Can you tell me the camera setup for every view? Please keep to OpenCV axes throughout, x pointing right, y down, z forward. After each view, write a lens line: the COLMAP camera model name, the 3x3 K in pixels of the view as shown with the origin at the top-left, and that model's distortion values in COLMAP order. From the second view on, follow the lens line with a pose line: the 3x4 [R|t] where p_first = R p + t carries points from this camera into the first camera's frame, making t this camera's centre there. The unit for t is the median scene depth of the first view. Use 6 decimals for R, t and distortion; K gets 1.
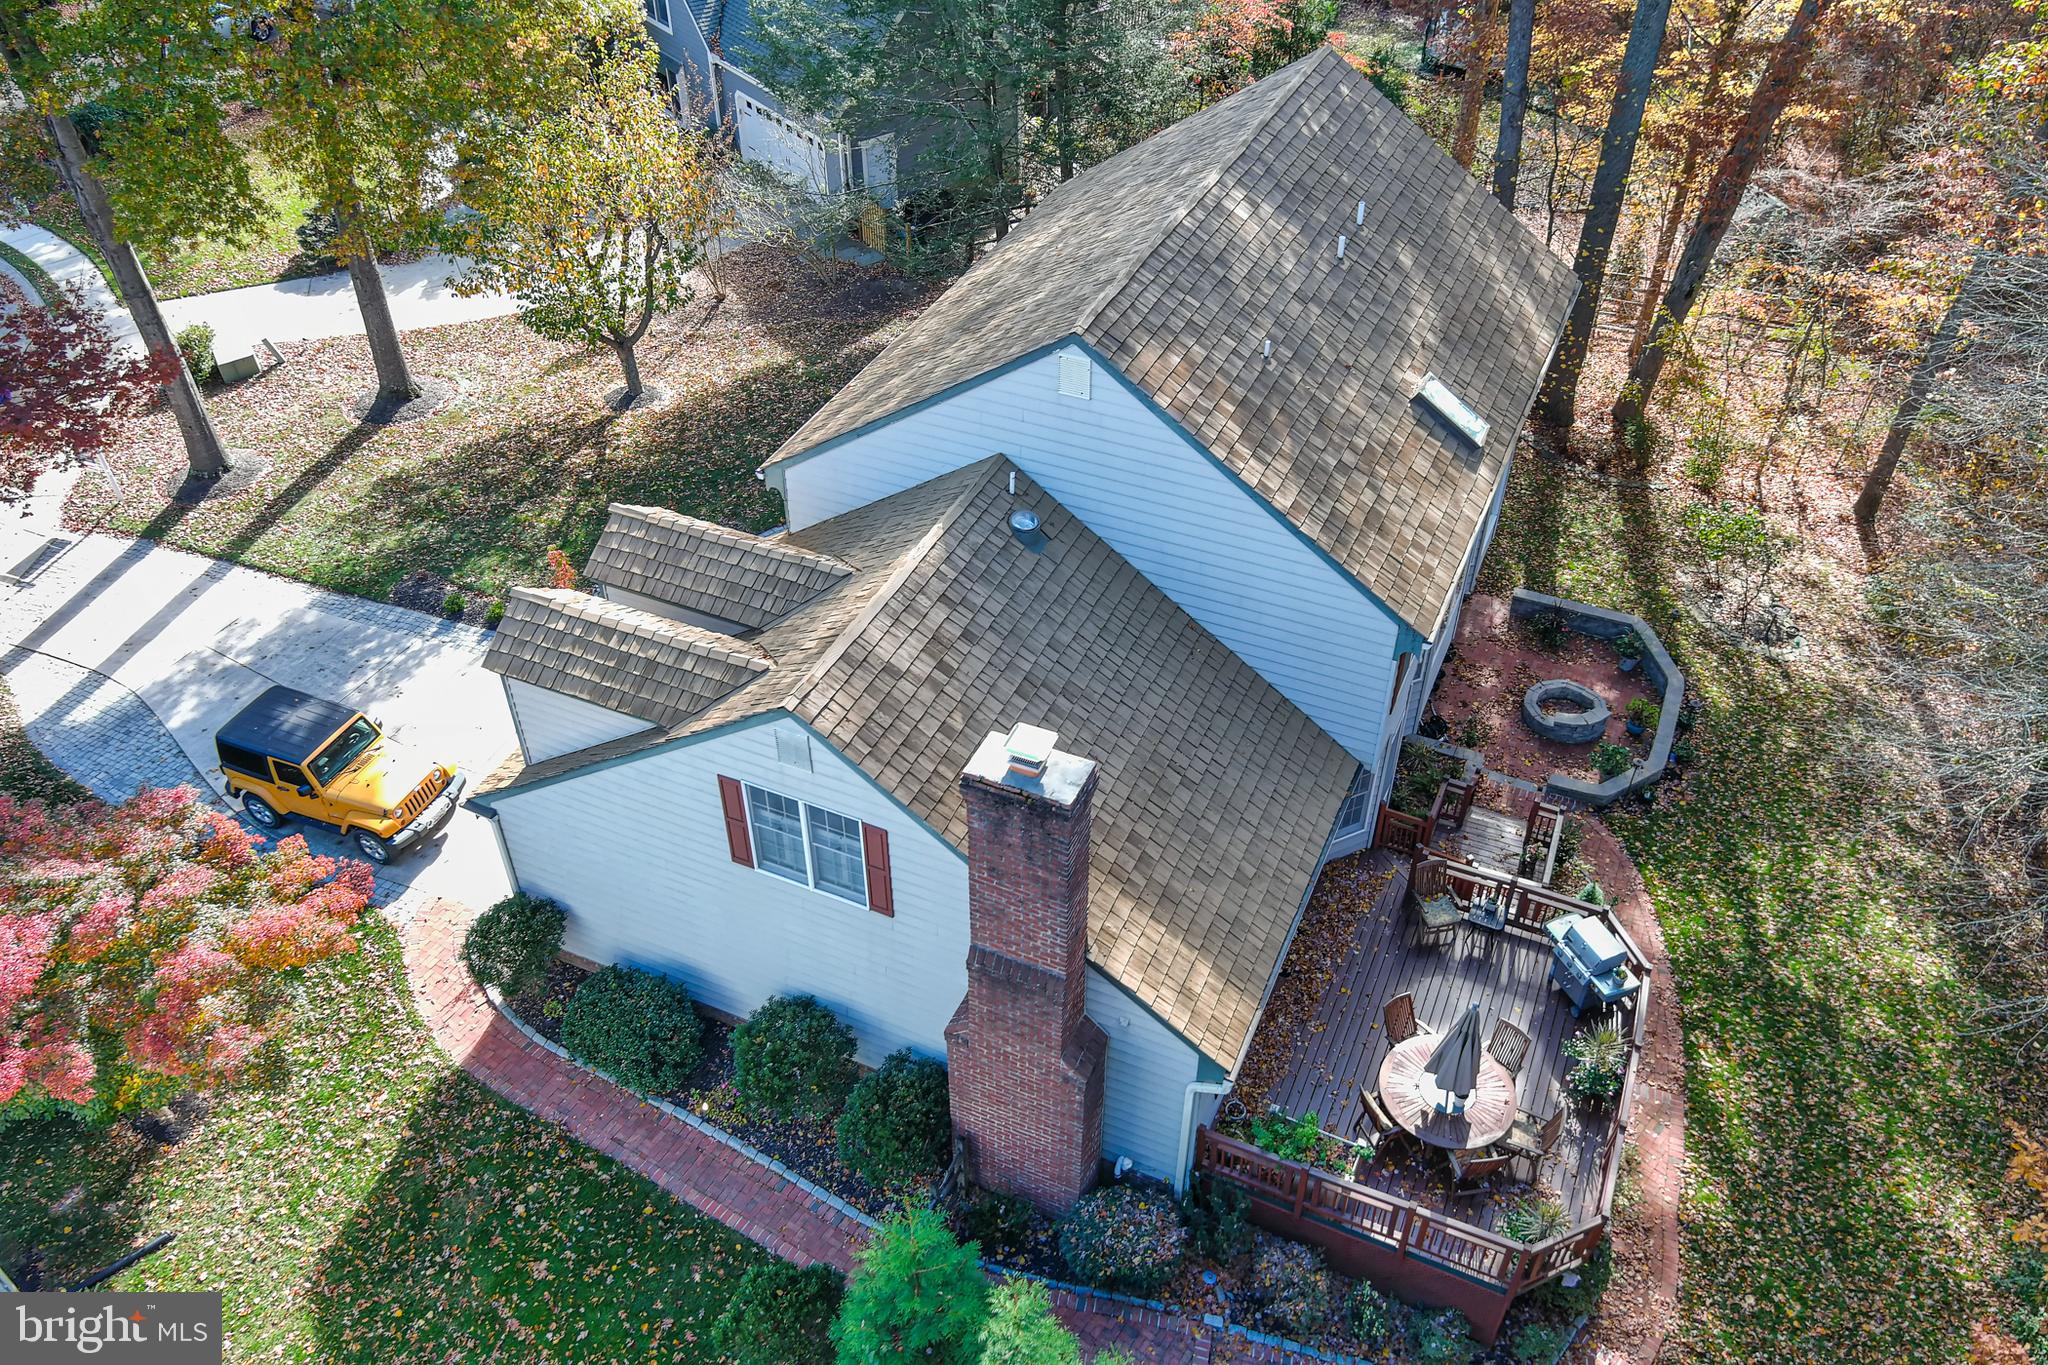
lens RADIAL K [[1575.6, 0, 1024.0], [0, 1575.6, 693.2], [0, 0, 1]] dist [0.030358, -0.048963]
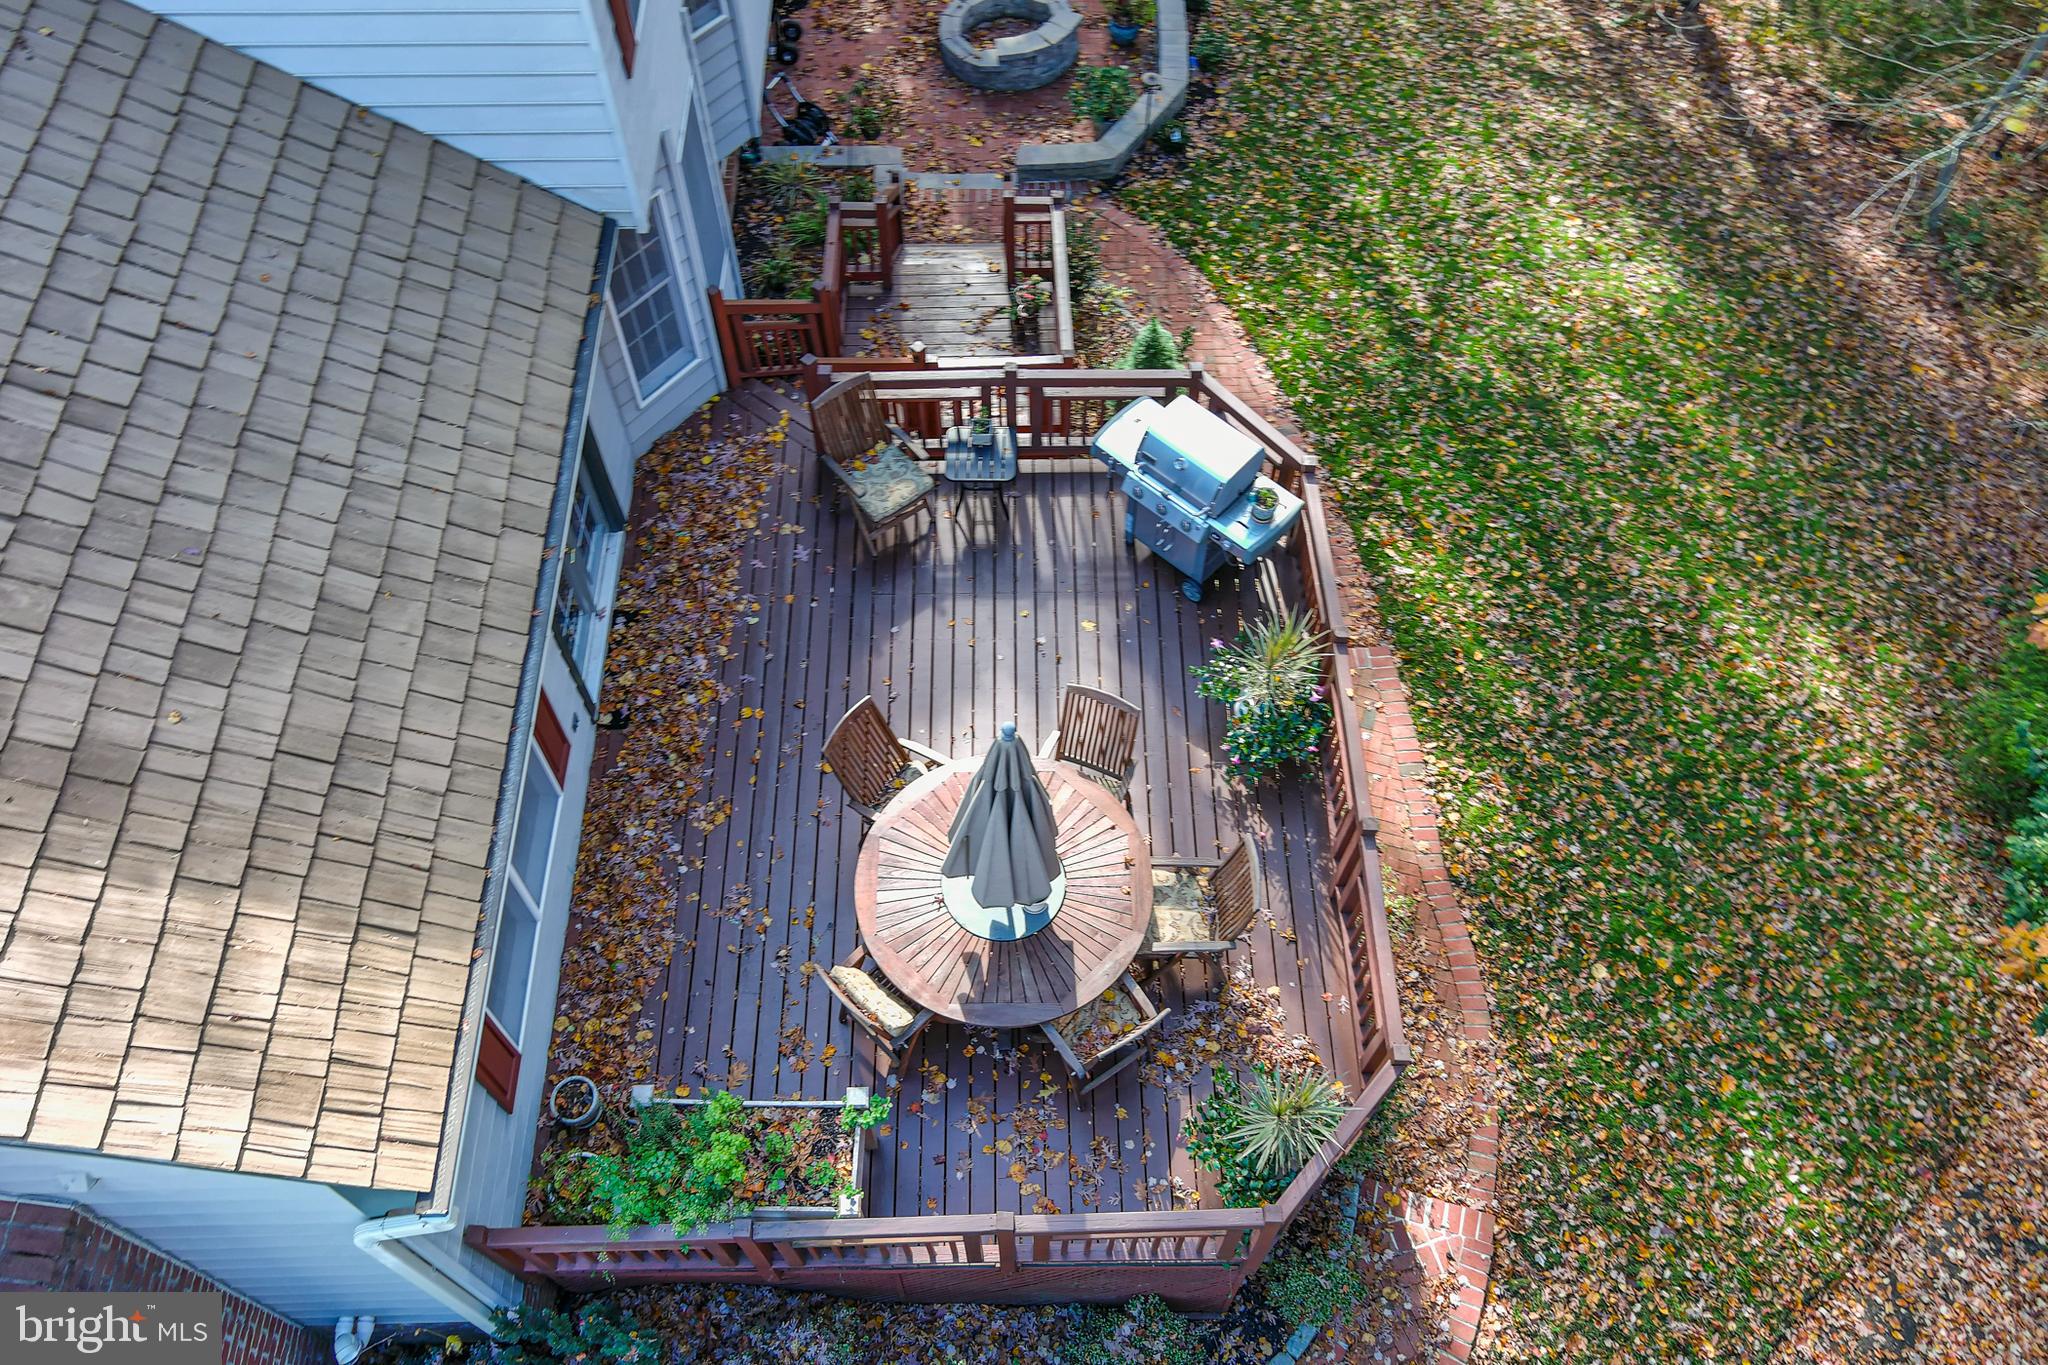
lens RADIAL K [[1575.6, 0, 1024.0], [0, 1575.6, 693.2], [0, 0, 1]] dist [0.030358, -0.048963]
pose [[0.905952, -0.360463, 0.222076, 0.170512], [0.275973, 0.900555, 0.335915, 0.046543], [-0.321077, -0.243036, 0.915338, 0.530301]]
